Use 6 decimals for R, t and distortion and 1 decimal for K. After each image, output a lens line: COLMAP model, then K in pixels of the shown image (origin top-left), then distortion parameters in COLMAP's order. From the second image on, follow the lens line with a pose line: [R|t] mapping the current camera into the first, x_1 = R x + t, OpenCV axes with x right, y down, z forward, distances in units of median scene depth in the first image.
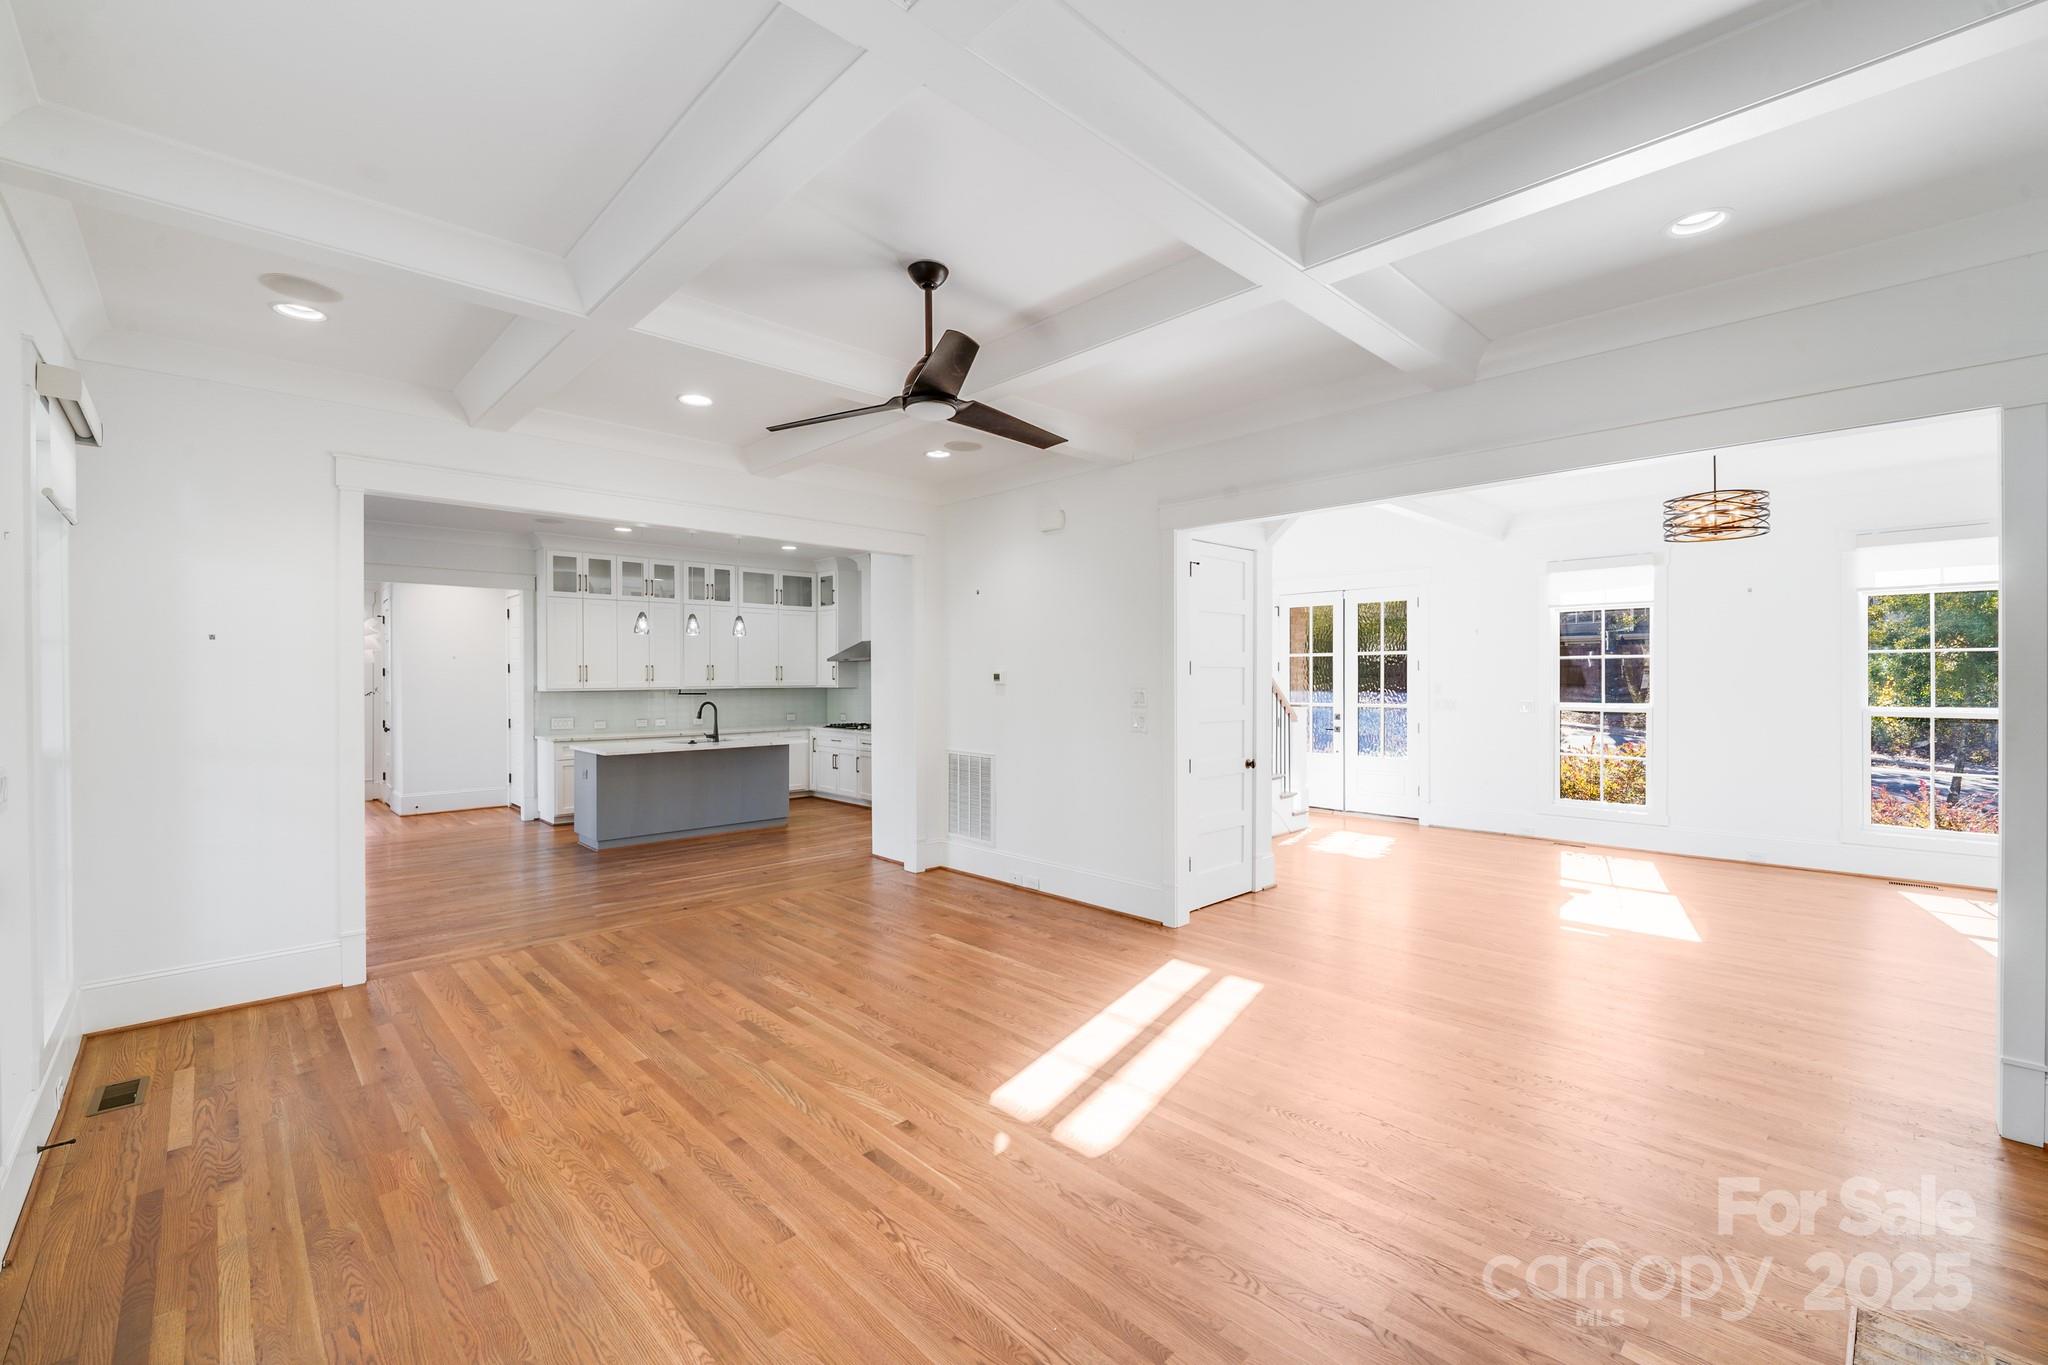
lens RADIAL K [[835.1, 0, 1033.5], [0, 835.1, 690.6], [0, 0, 1]] dist [0.000467, -0.005114]
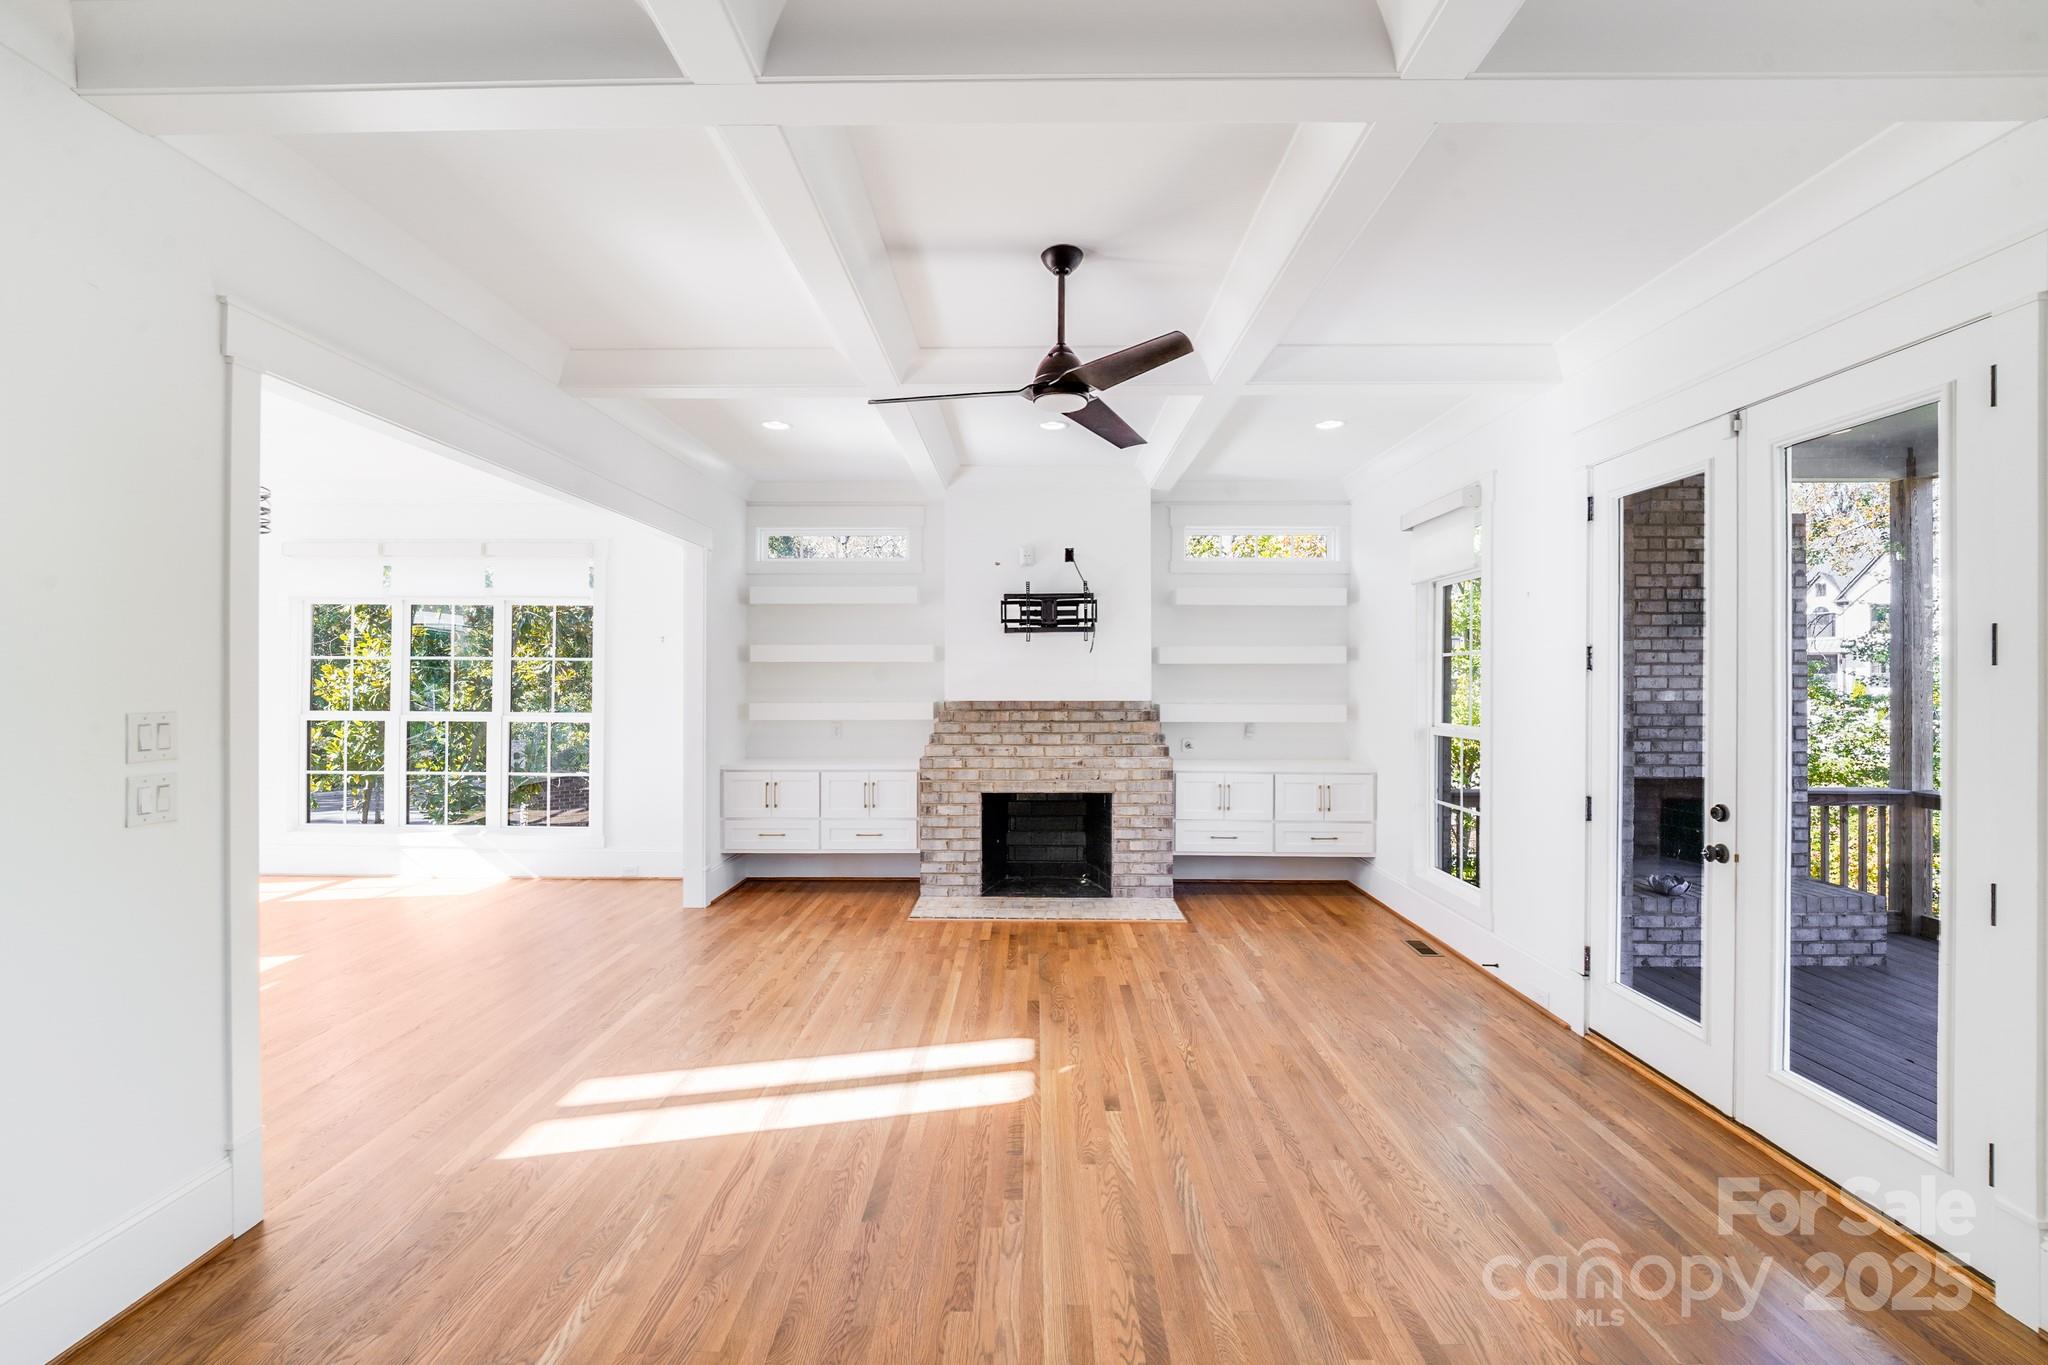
lens RADIAL K [[858.0, 0, 1035.9], [0, 858.0, 680.2], [0, 0, 1]] dist [-0.001088, -0.000241]
pose [[-0.711241, 0.000002, 0.702948, -0.561048], [0.013381, 0.999819, 0.013537, -0.022298], [-0.702821, 0.019034, -0.711112, 1.212659]]
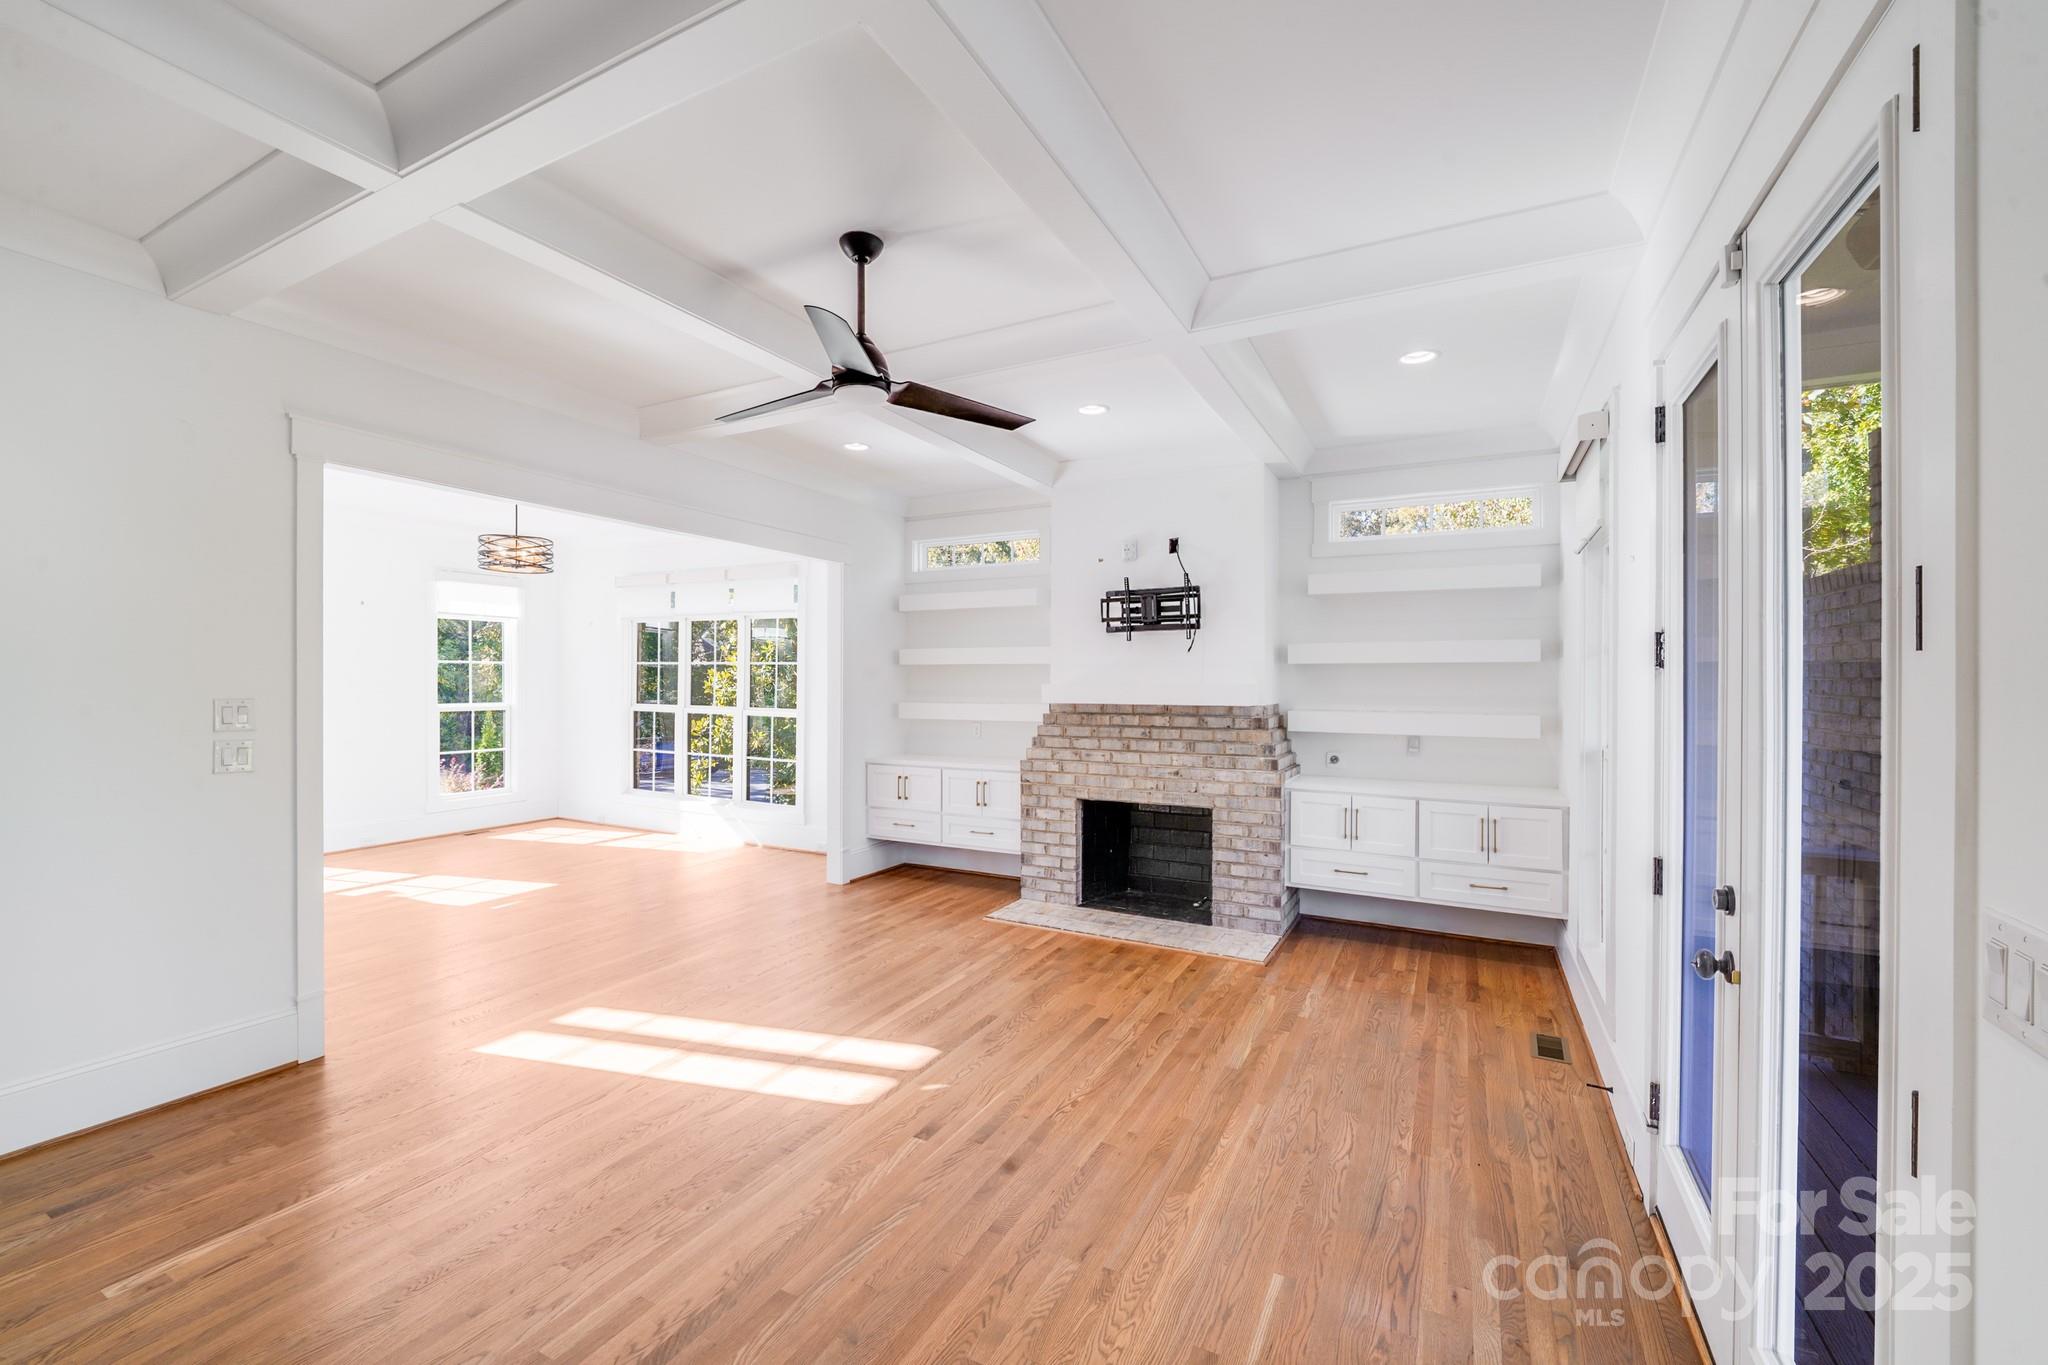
lens RADIAL K [[856.0, 0, 1007.1], [0, 856.0, 680.7], [0, 0, 1]] dist [-0.002802, -0.000436]
pose [[-0.297073, 0.001967, 0.954853, -0.763591], [0.014348, 0.999894, 0.002404, -0.011668], [-0.954747, 0.014414, -0.297069, 0.795828]]
